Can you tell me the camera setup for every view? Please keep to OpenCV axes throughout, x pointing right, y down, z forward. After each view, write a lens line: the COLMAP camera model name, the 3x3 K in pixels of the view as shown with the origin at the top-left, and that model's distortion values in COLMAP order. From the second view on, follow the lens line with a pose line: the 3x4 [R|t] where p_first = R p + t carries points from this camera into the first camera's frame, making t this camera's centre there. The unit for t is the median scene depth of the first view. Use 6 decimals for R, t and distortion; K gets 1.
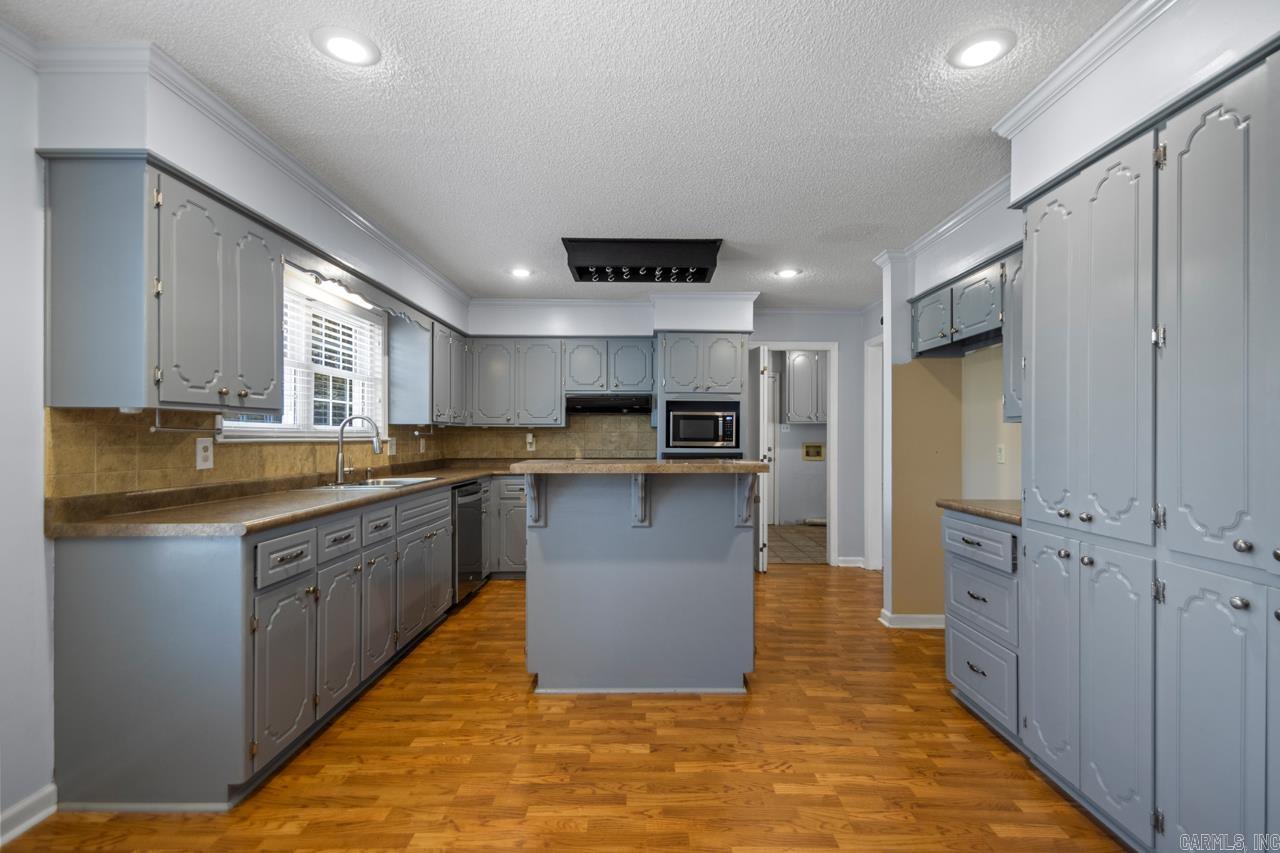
lens RADIAL K [[590.2, 0, 637.0], [0, 590.2, 429.6], [0, 0, 1]] dist [0.030751, -0.015464]
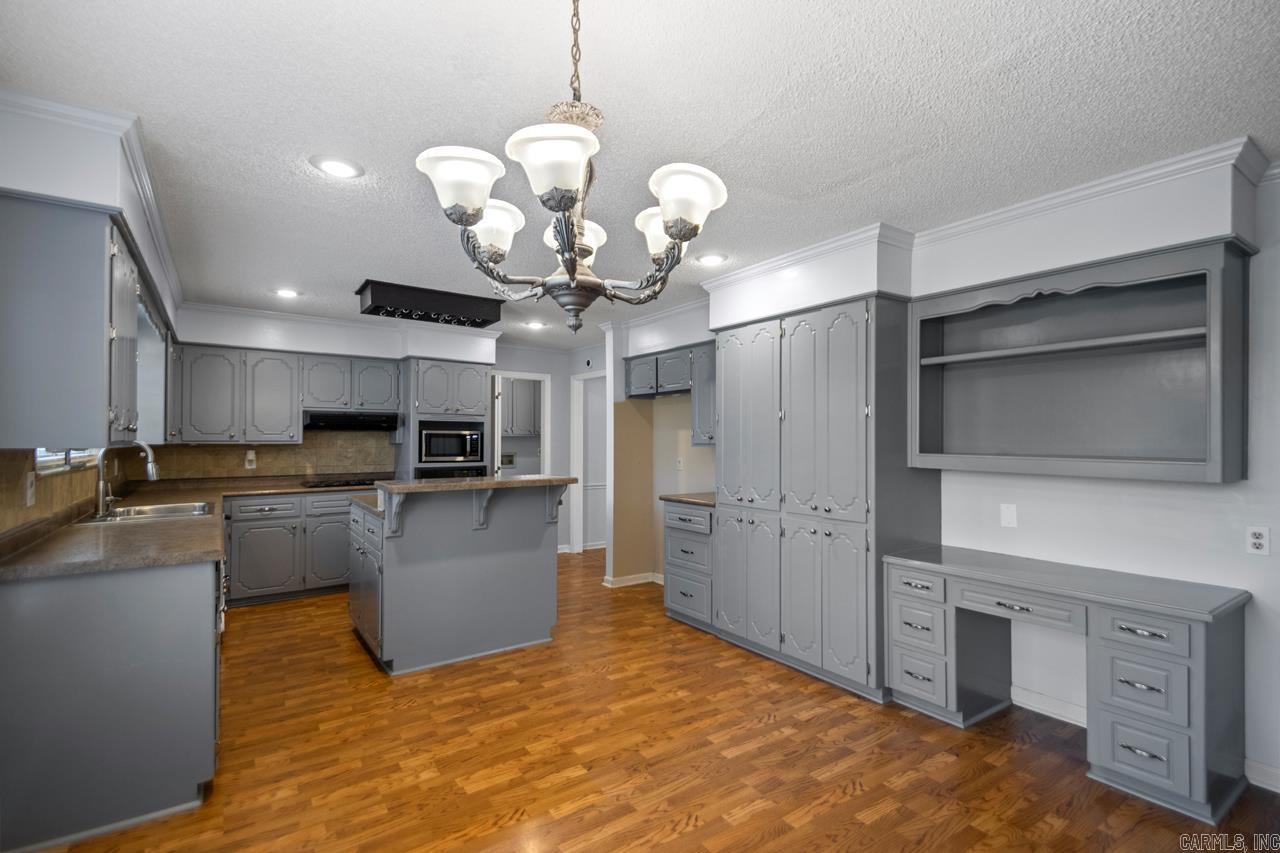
lens RADIAL K [[590.2, 0, 638.6], [0, 590.2, 430.4], [0, 0, 1]] dist [0.030751, -0.015464]
pose [[0.823926, 0.007846, 0.566643, -0.456892], [-0.005048, 0.999966, -0.006506, -0.048276], [-0.566675, 0.002500, 0.823937, -0.281653]]
